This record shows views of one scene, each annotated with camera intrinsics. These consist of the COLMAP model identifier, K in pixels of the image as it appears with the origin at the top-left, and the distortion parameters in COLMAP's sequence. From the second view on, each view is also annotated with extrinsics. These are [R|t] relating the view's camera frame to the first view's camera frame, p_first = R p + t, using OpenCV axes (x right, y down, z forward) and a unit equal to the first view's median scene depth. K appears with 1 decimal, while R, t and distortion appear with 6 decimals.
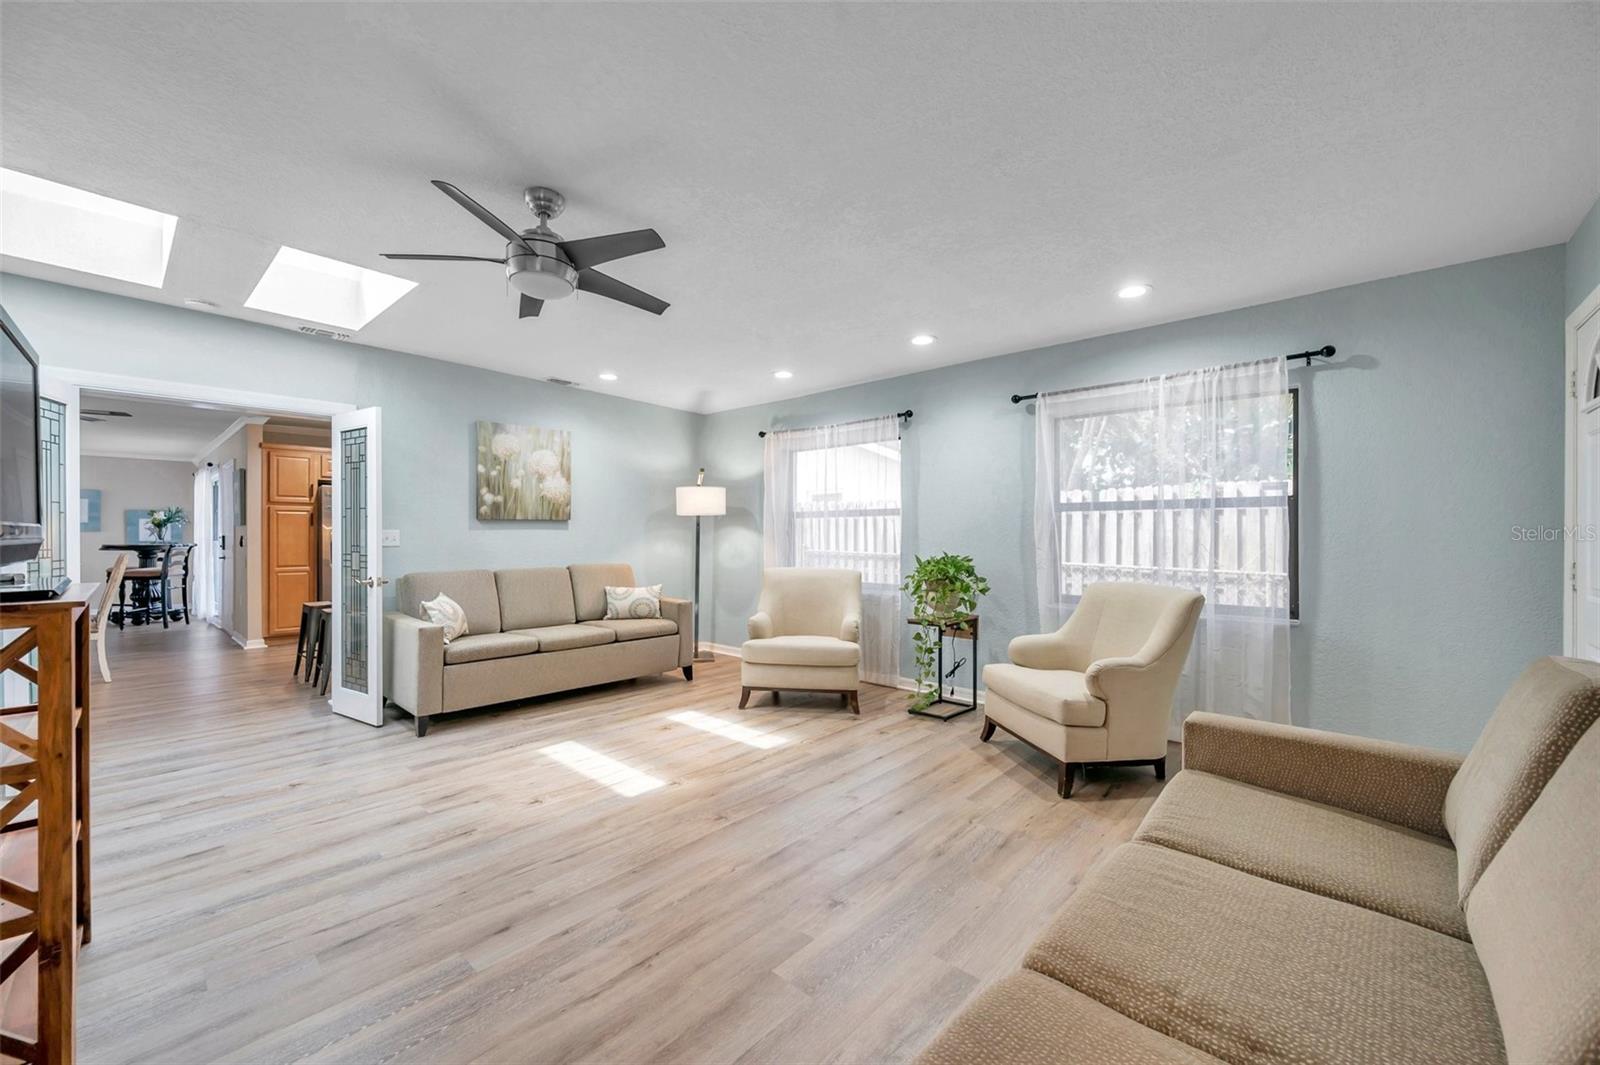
lens RADIAL K [[632.4, 0, 800.7], [0, 632.4, 536.7], [0, 0, 1]] dist [-0.002146, 0.000863]
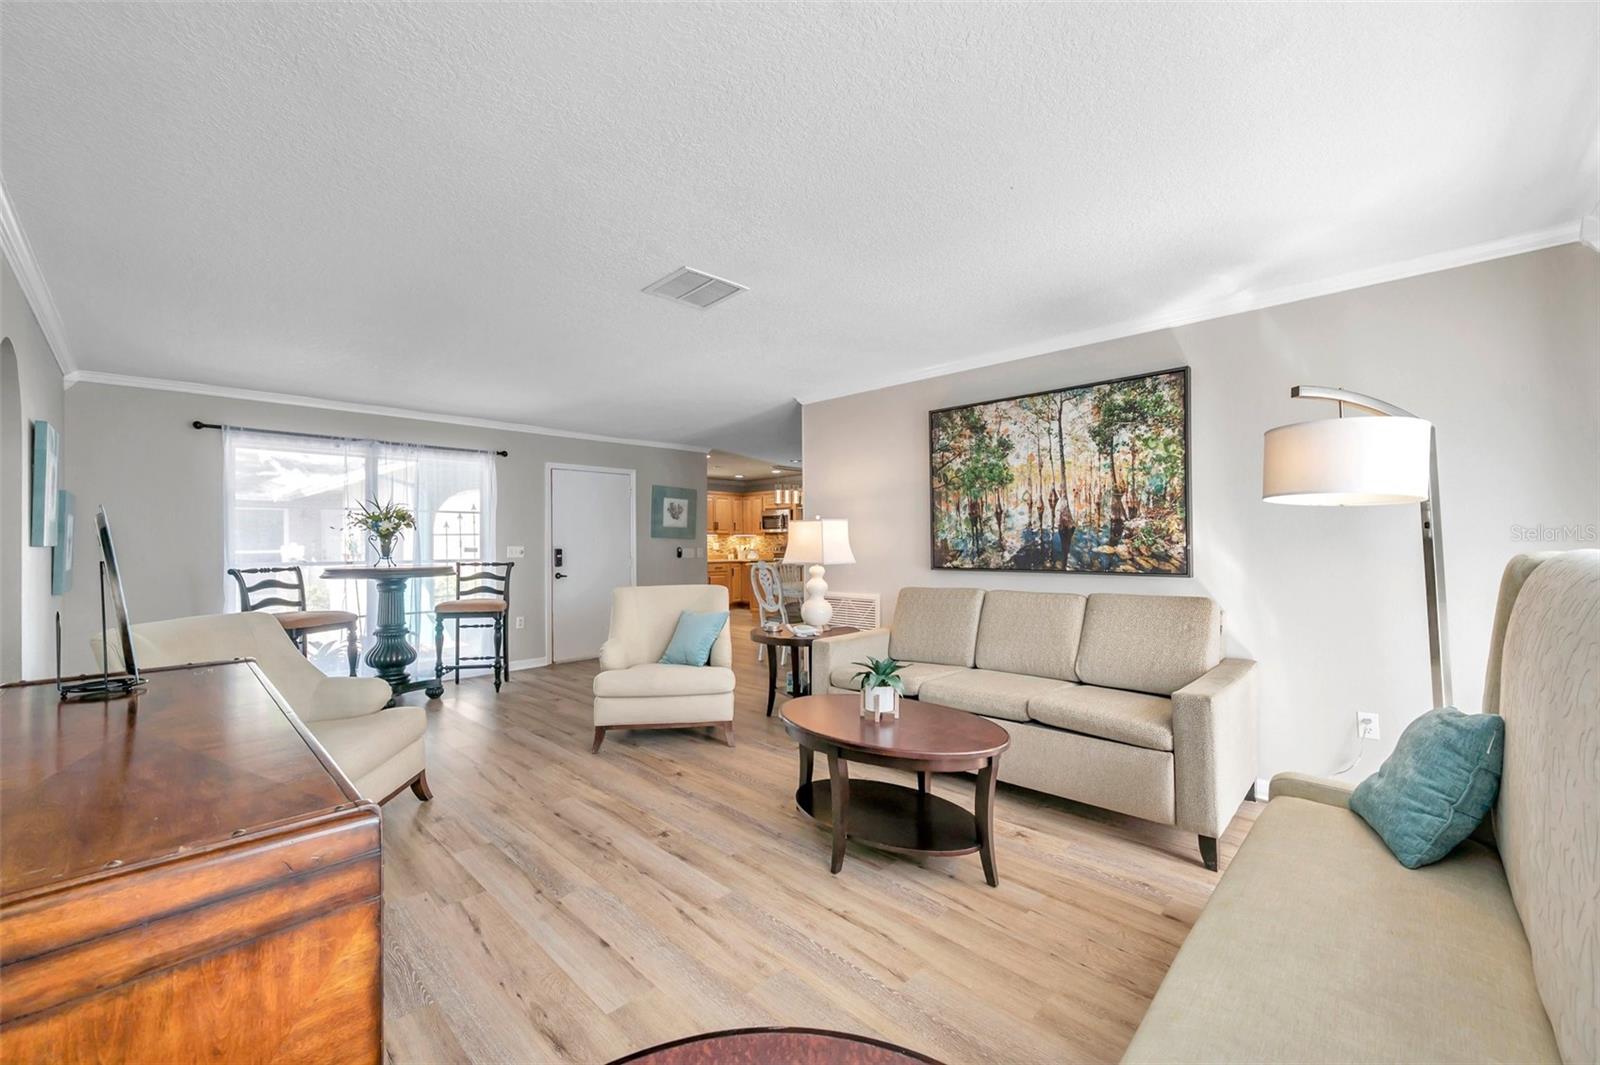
lens RADIAL K [[632.4, 0, 808.4], [0, 632.4, 541.2], [0, 0, 1]] dist [-0.002146, 0.000863]
pose [[0.024749, 0.001750, 0.999692, -2.586488], [0.016018, 0.999869, -0.002146, -0.008930], [-0.999565, 0.016066, 0.024718, 0.987854]]
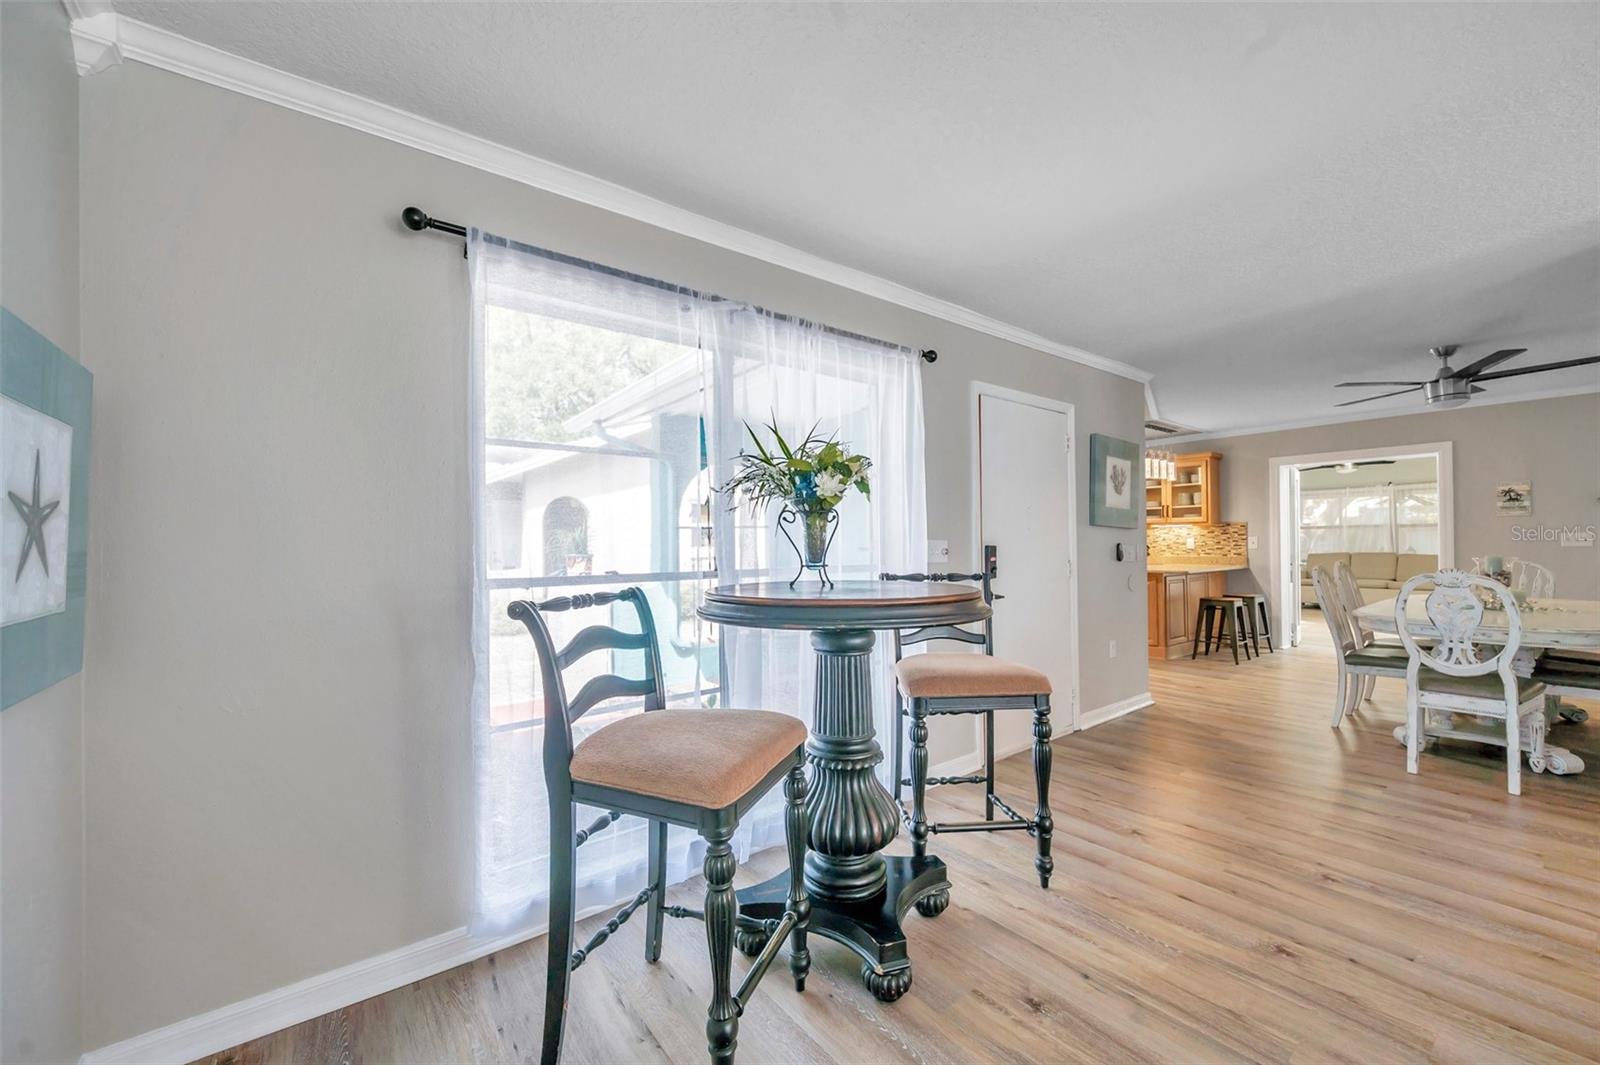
lens RADIAL K [[632.4, 0, 809.7], [0, 632.4, 538.9], [0, 0, 1]] dist [-0.002146, 0.000863]
pose [[0.160716, 0.006205, 0.986981, -2.043289], [0.019869, 0.999757, -0.009520, -0.008980], [-0.986801, 0.021140, 0.160554, 1.580233]]
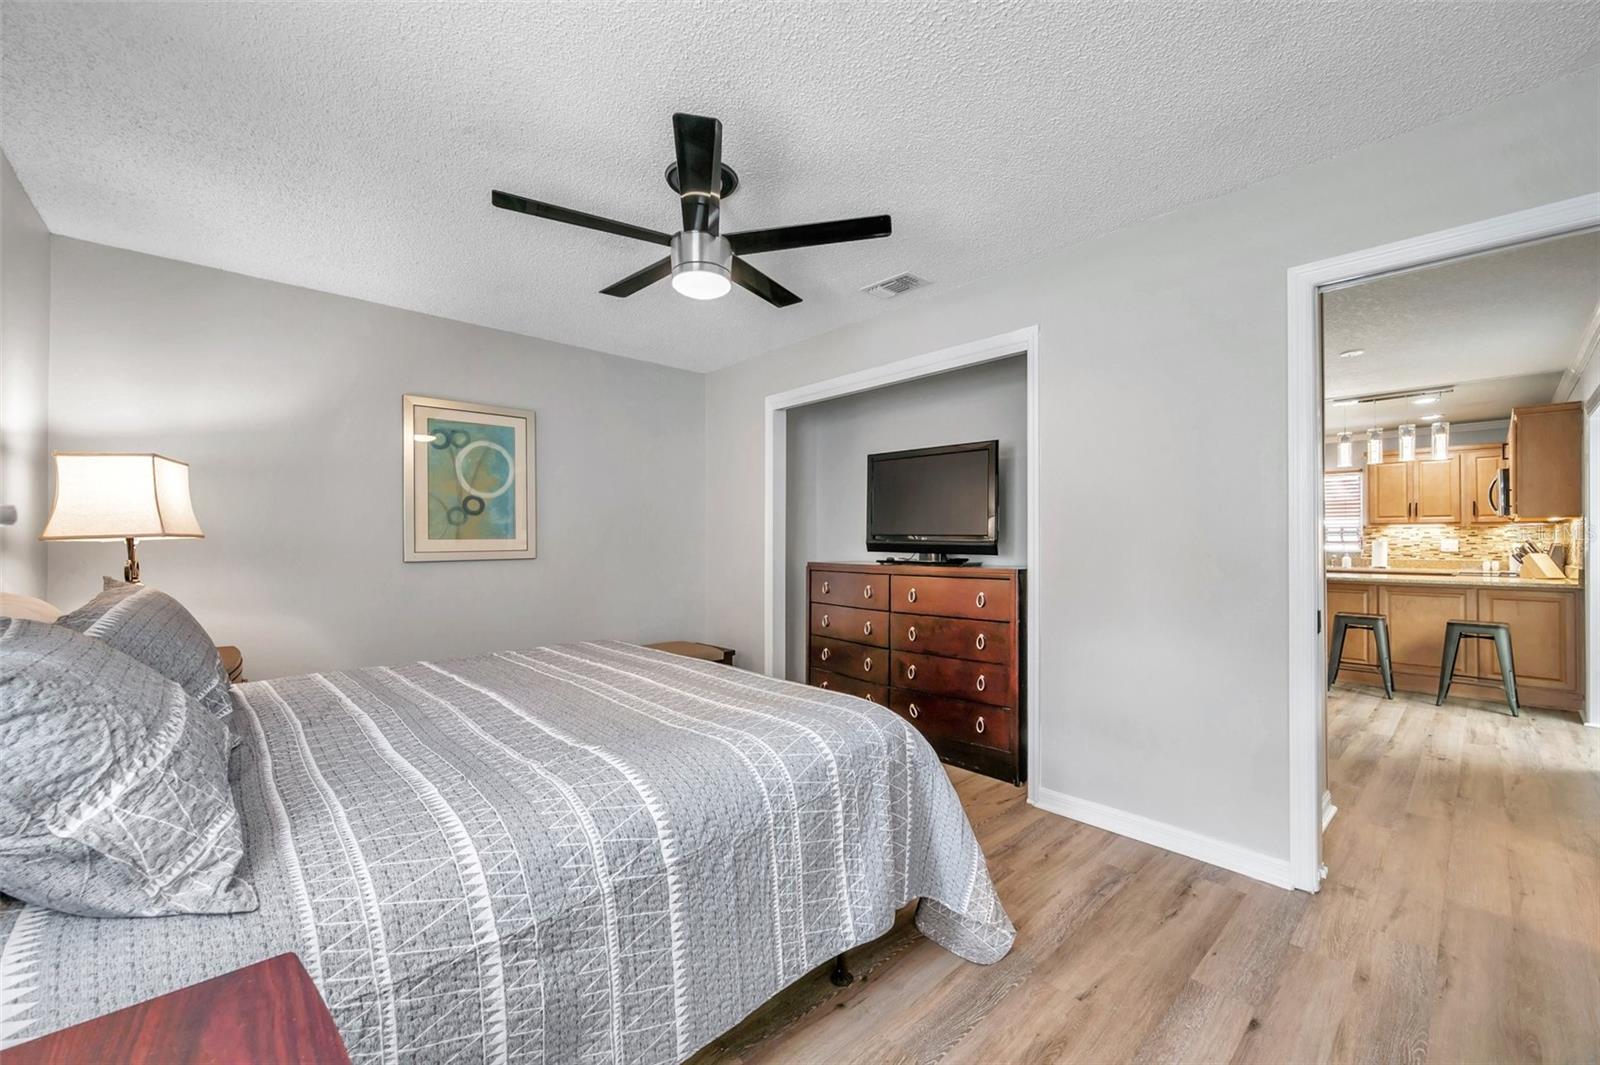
lens RADIAL K [[632.4, 0, 812.8], [0, 632.4, 538.4], [0, 0, 1]] dist [-0.002146, 0.000863]
pose [[0.997106, 0.001920, -0.076000, -1.504204], [-0.003188, 0.999858, -0.016562, 0.010392], [0.075957, 0.016757, 0.996970, 0.025240]]
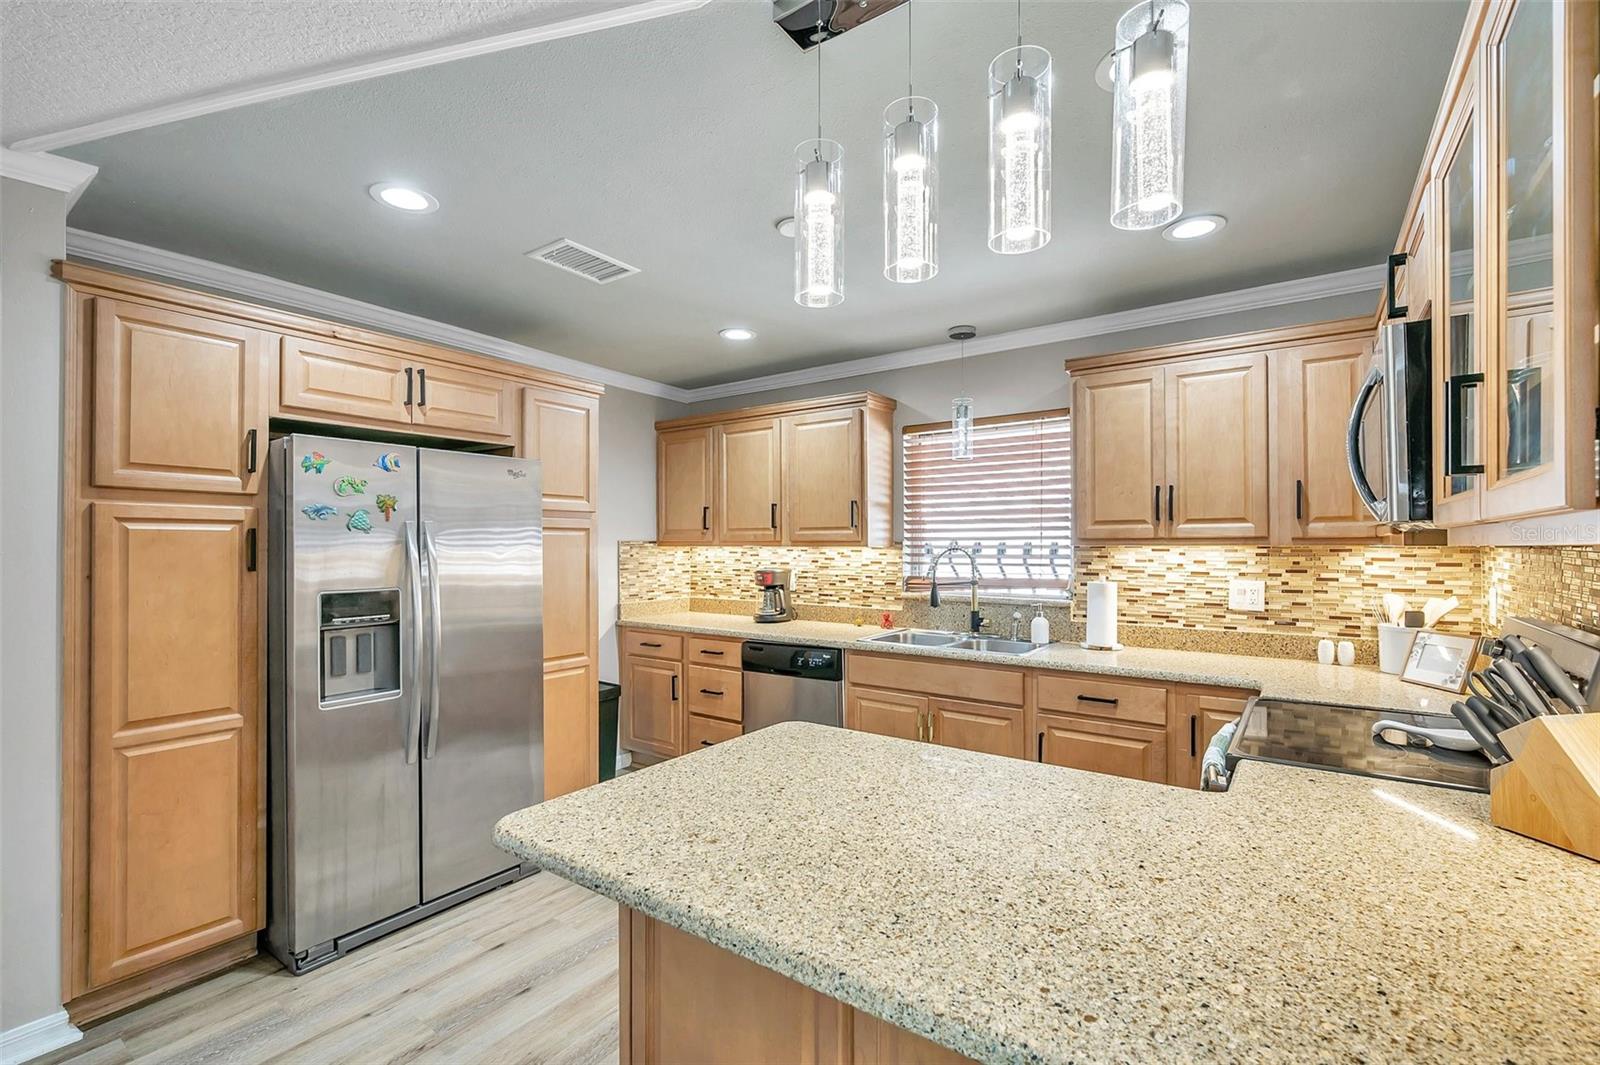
lens RADIAL K [[705.1, 0, 806.7], [0, 705.1, 545.3], [0, 0, 1]] dist [-0.002433, 0.001495]
pose [[0.992419, -0.000857, 0.122895, -0.748864], [0.002274, 0.999932, -0.011395, -0.034135], [-0.122877, 0.011588, 0.992354, 0.865184]]
